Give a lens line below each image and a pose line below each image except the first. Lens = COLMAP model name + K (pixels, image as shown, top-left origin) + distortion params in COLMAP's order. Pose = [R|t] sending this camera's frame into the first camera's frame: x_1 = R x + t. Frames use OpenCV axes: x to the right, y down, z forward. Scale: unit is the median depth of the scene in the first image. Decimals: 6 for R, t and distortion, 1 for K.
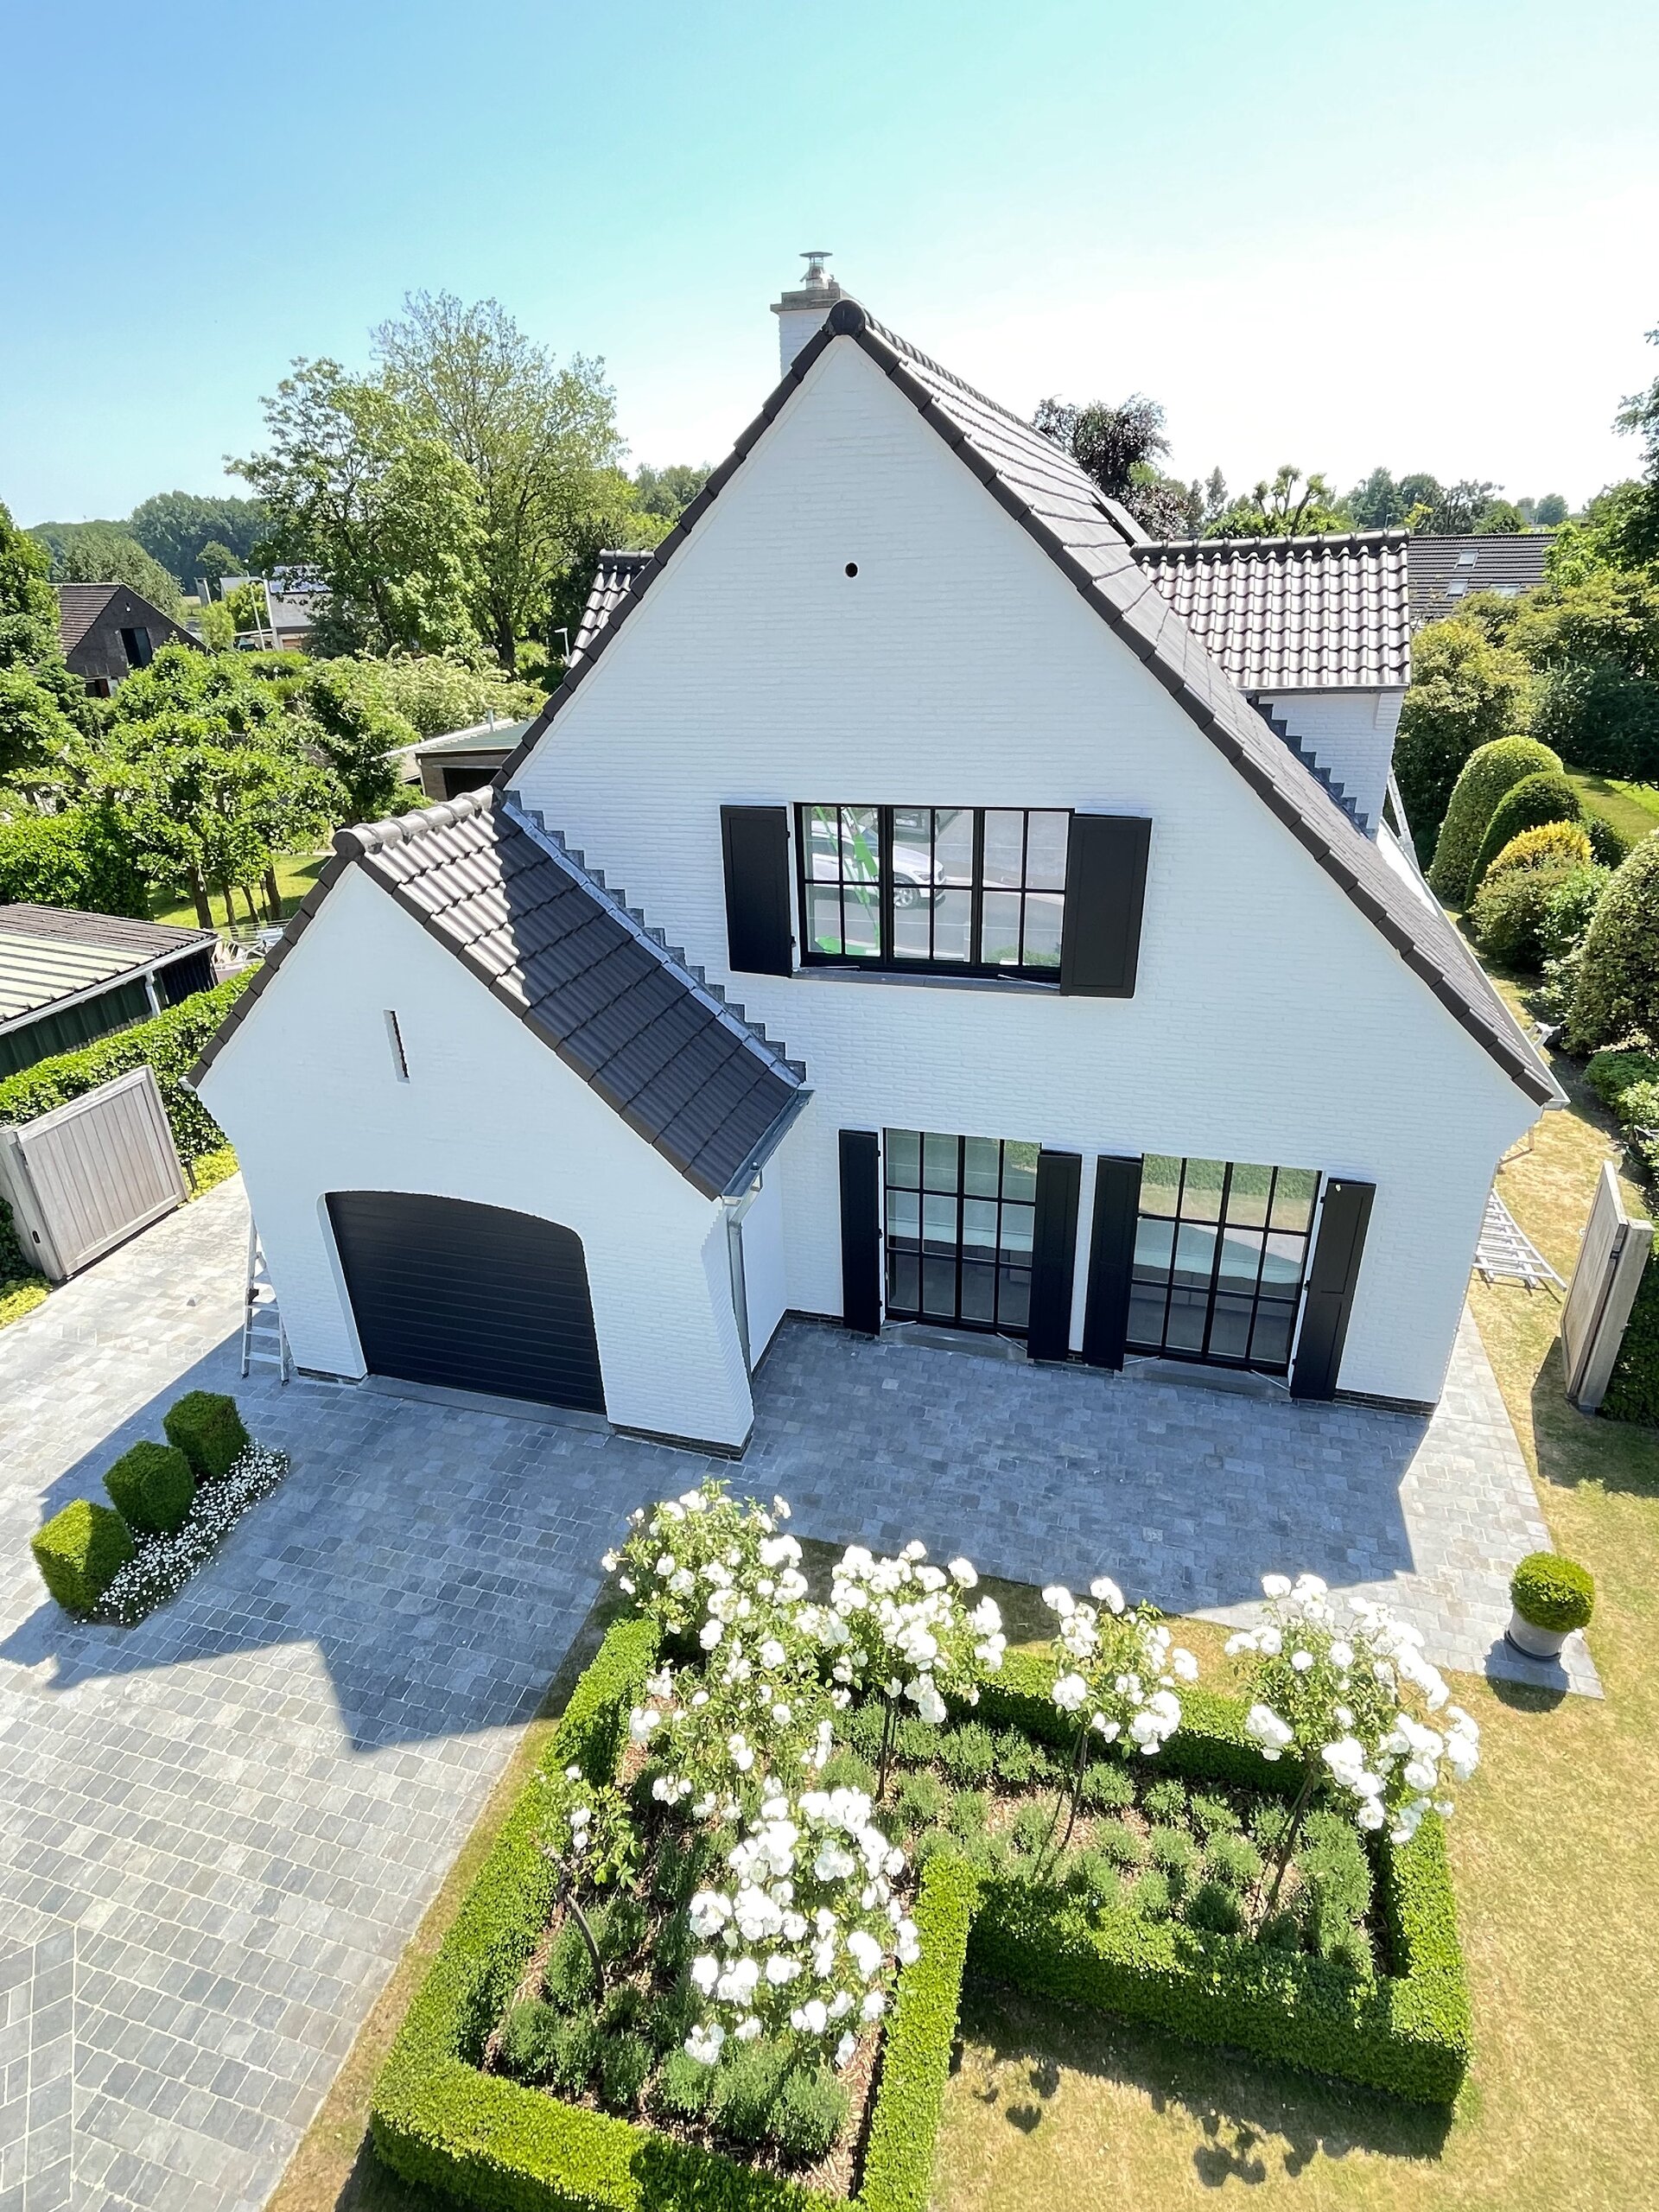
lens RADIAL K [[1167.3, 0, 826.1], [0, 1167.3, 1094.3], [0, 0, 1]] dist [-0.002722, 0.000478]
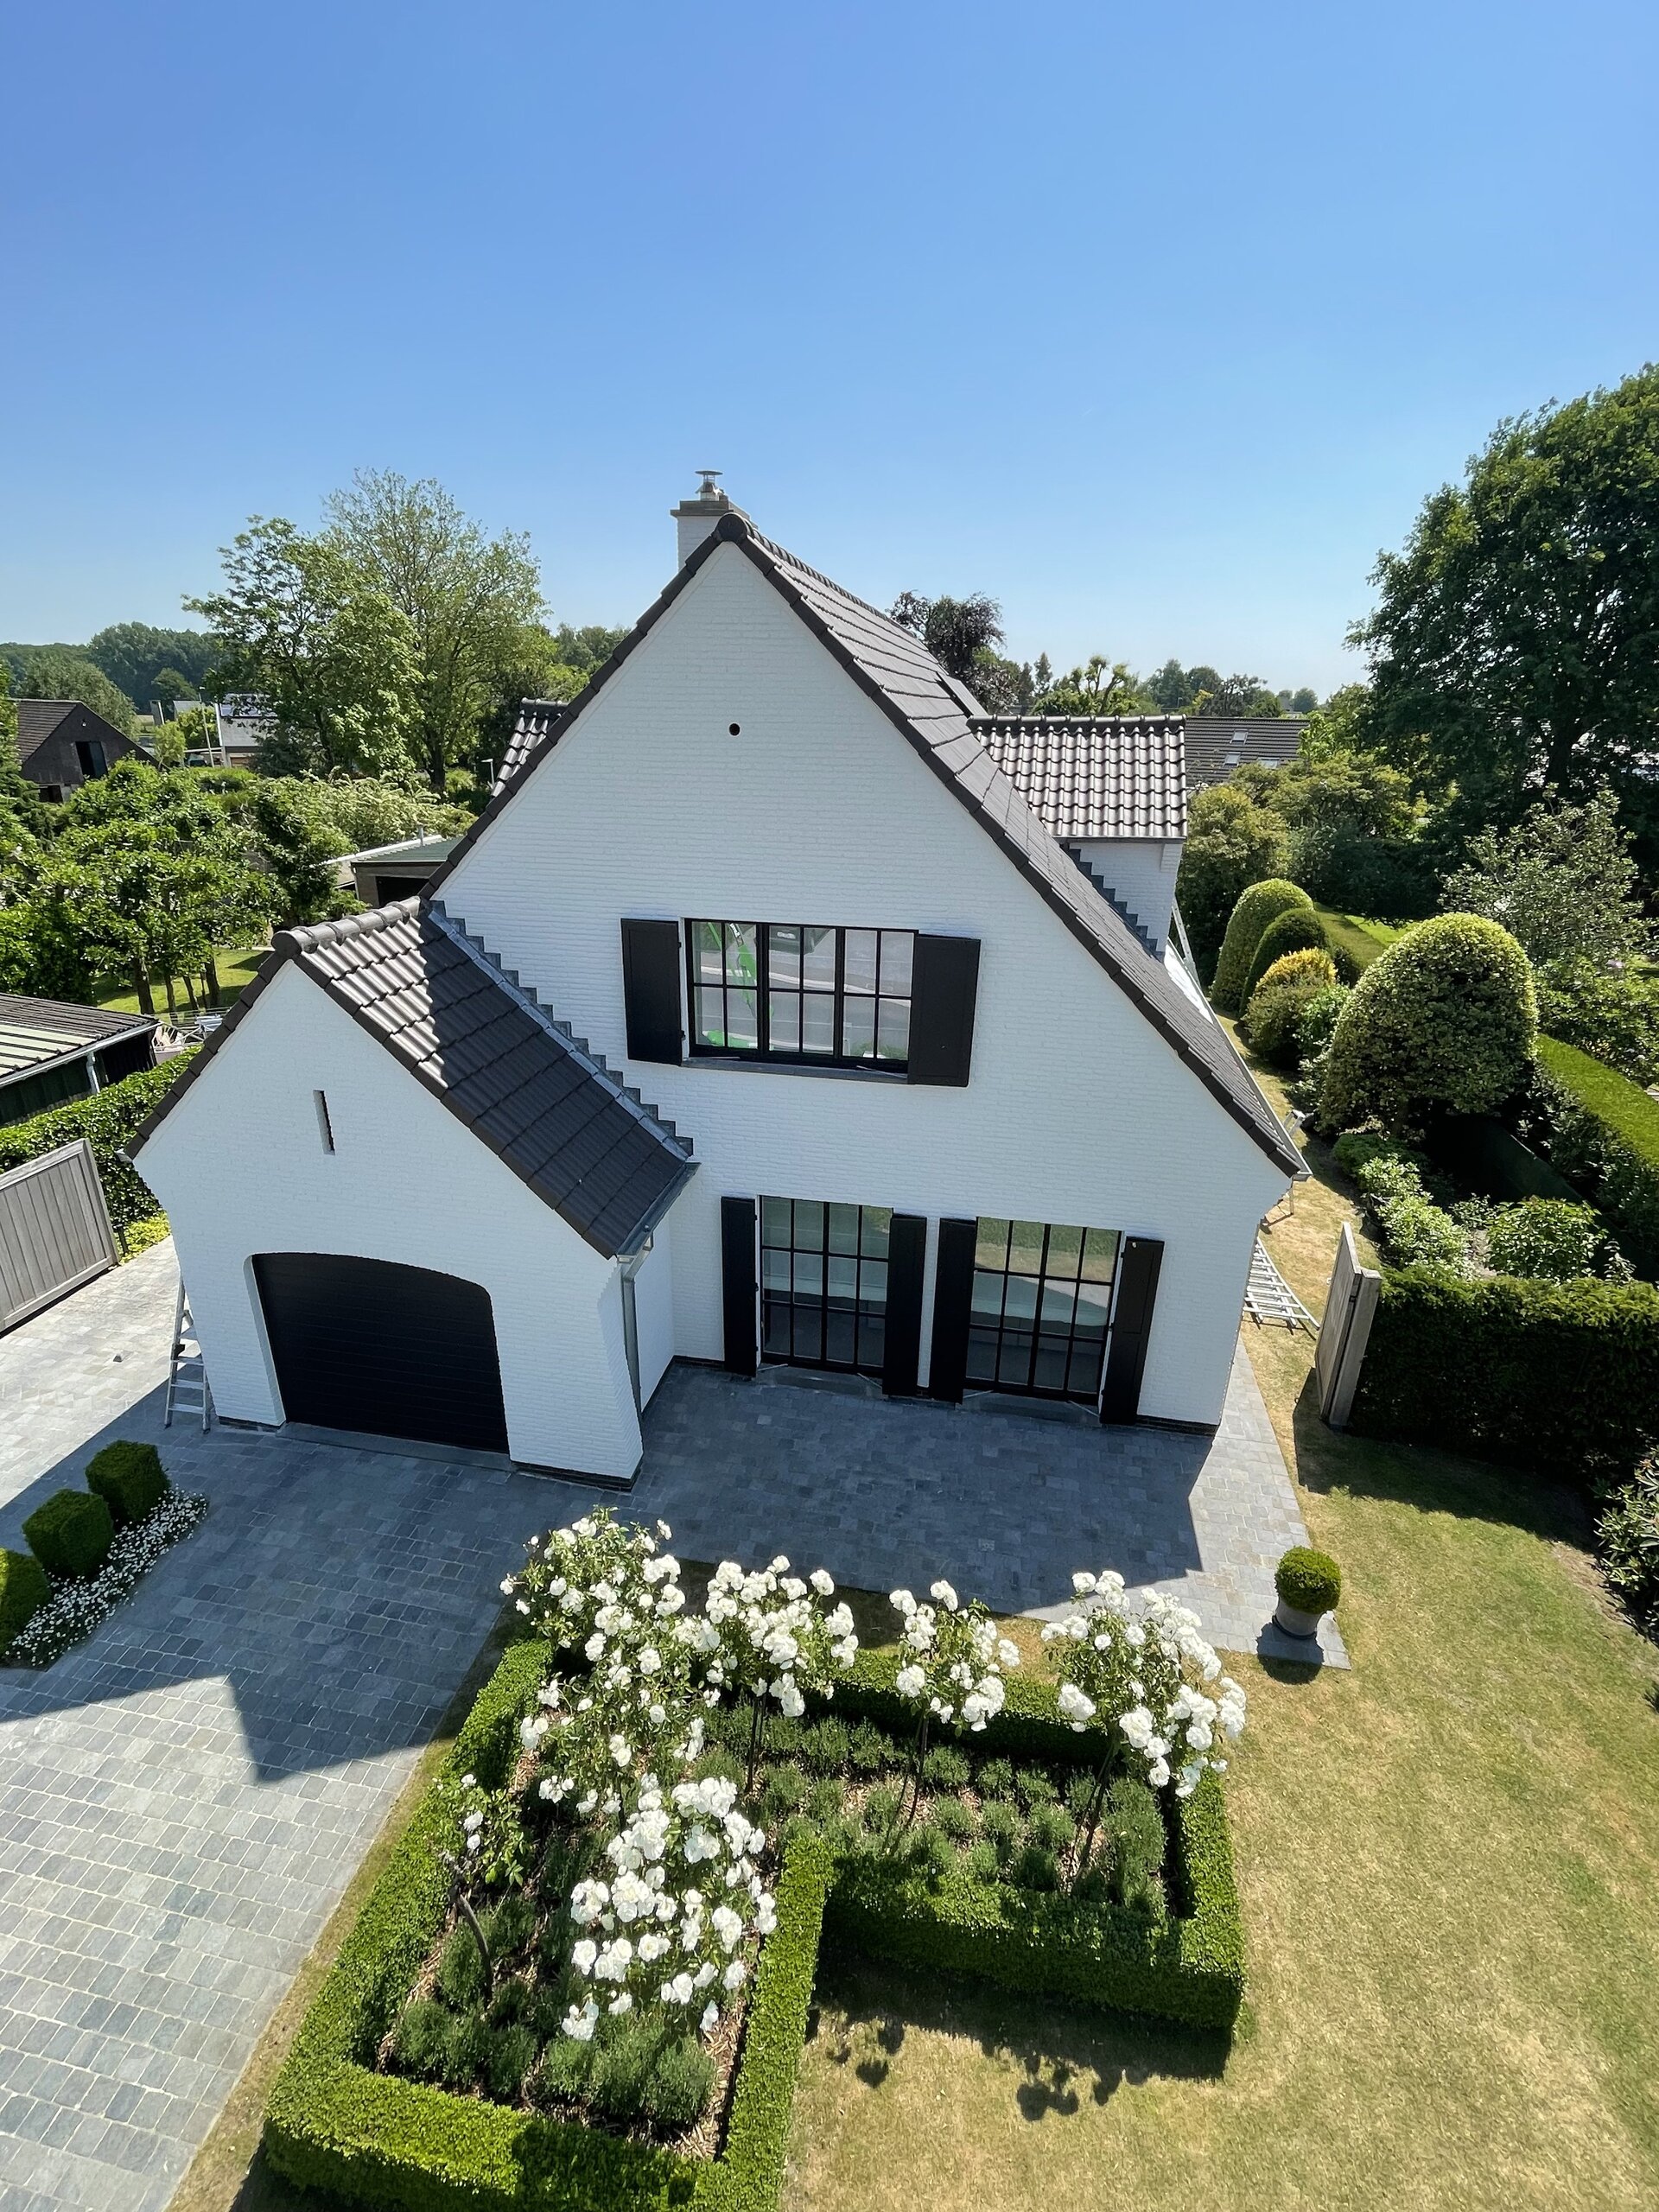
lens RADIAL K [[1016.5, 0, 825.7], [0, 1016.5, 1100.5], [0, 0, 1]] dist [-0.000778, -0.001134]
pose [[0.994450, 0.009318, 0.104799, 0.007992], [-0.002439, 0.997844, -0.065584, 0.000445], [-0.105185, 0.064964, 0.992329, -0.020333]]
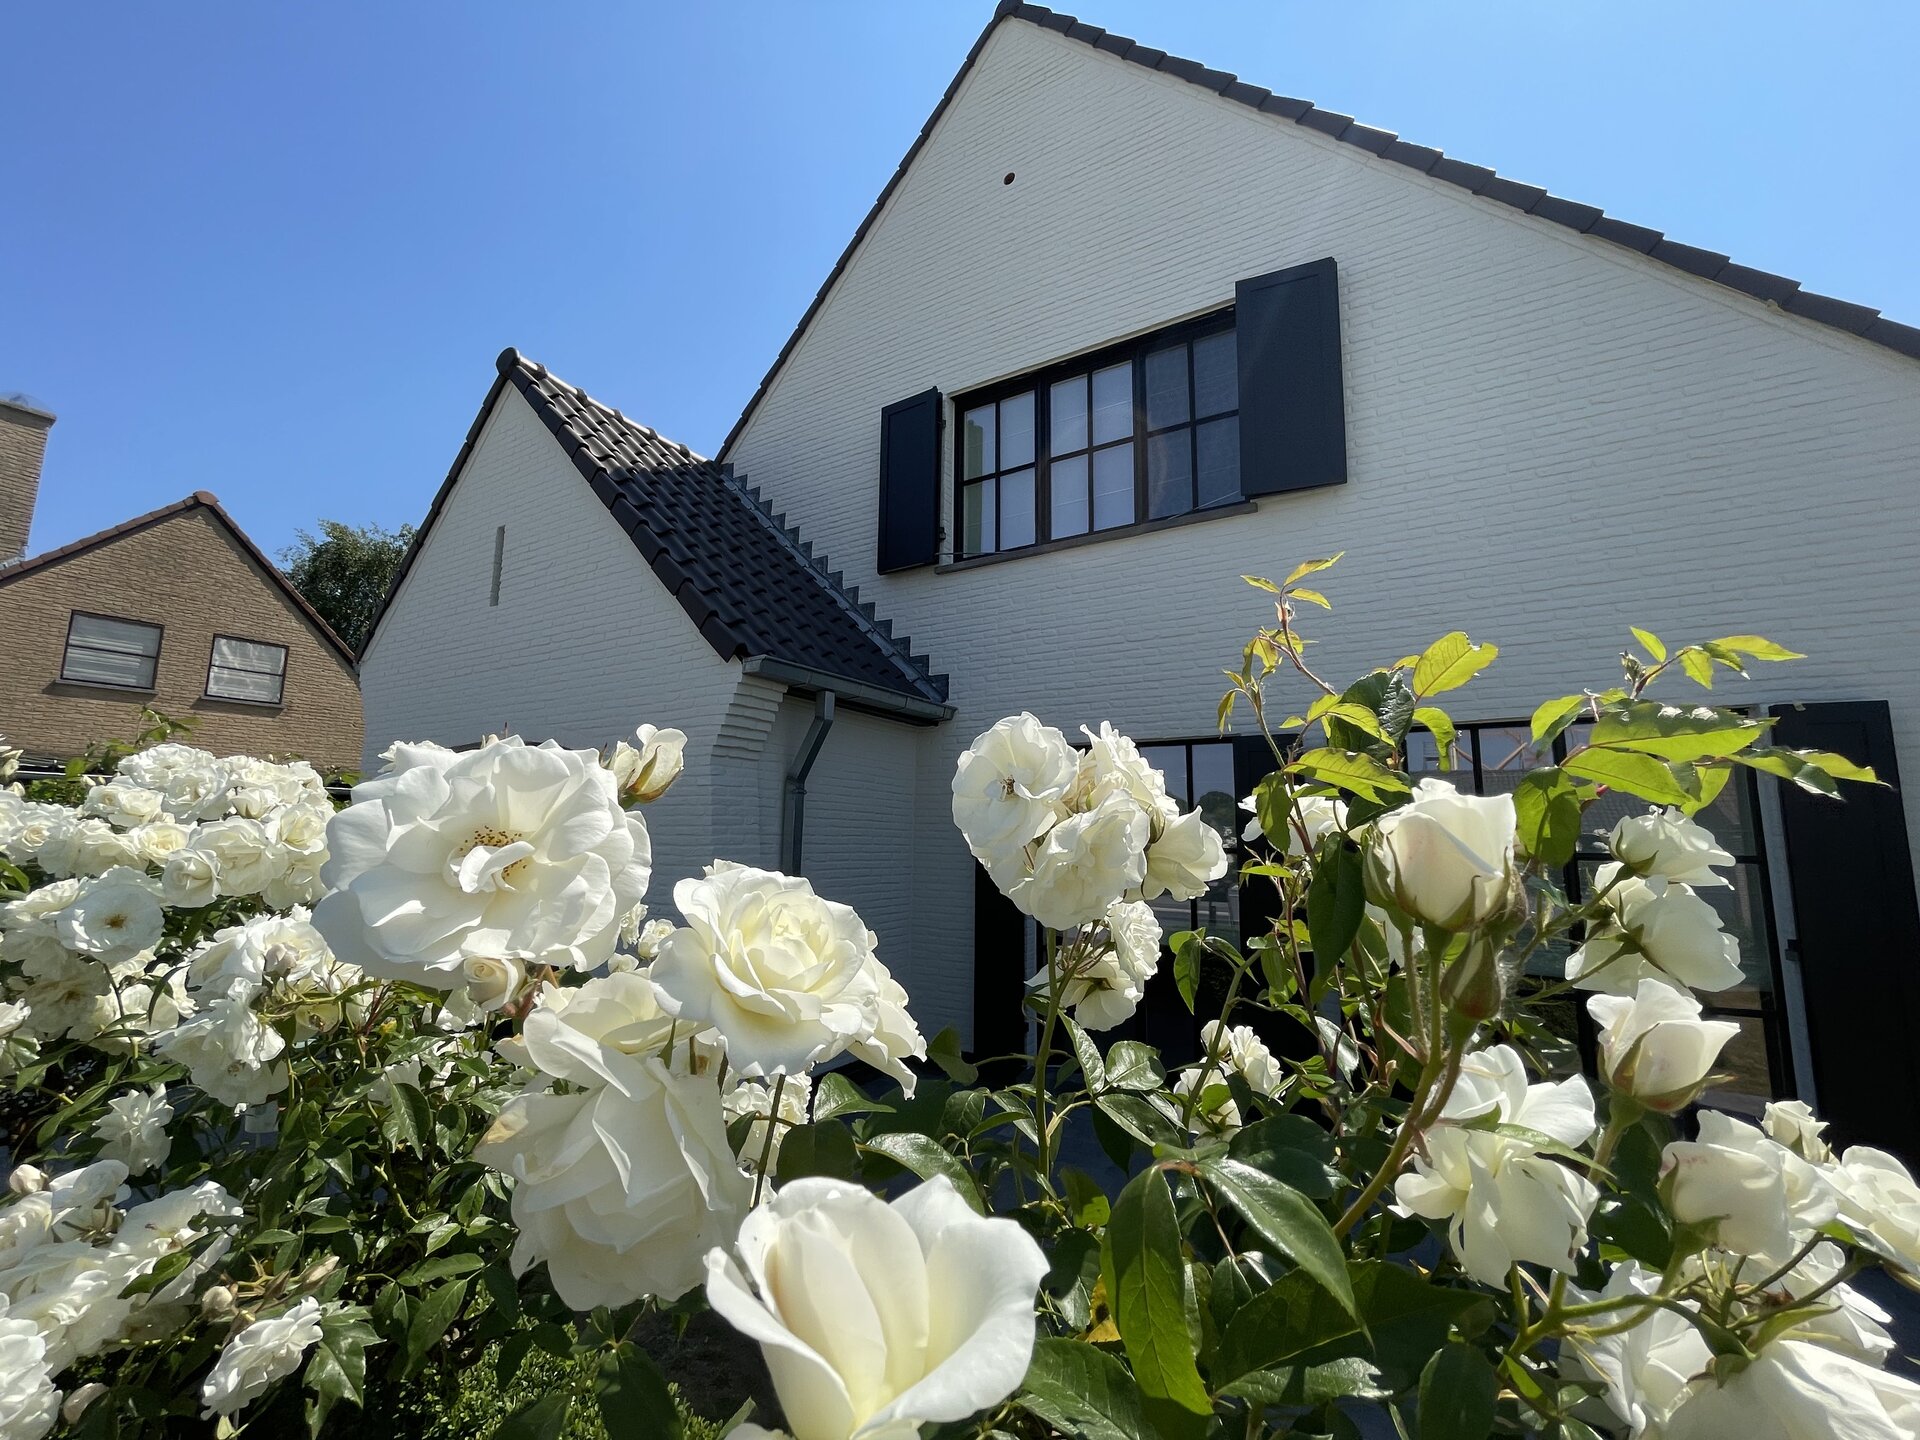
lens RADIAL K [[781.8, 0, 963.1], [0, 781.8, 723.1], [0, 0, 1]] dist [-0.006664, 0.000149]
pose [[0.963450, 0.001592, -0.267883, 0.151155], [-0.147605, 0.837647, -0.525890, 0.312883], [0.223554, 0.546210, 0.807266, 0.587560]]
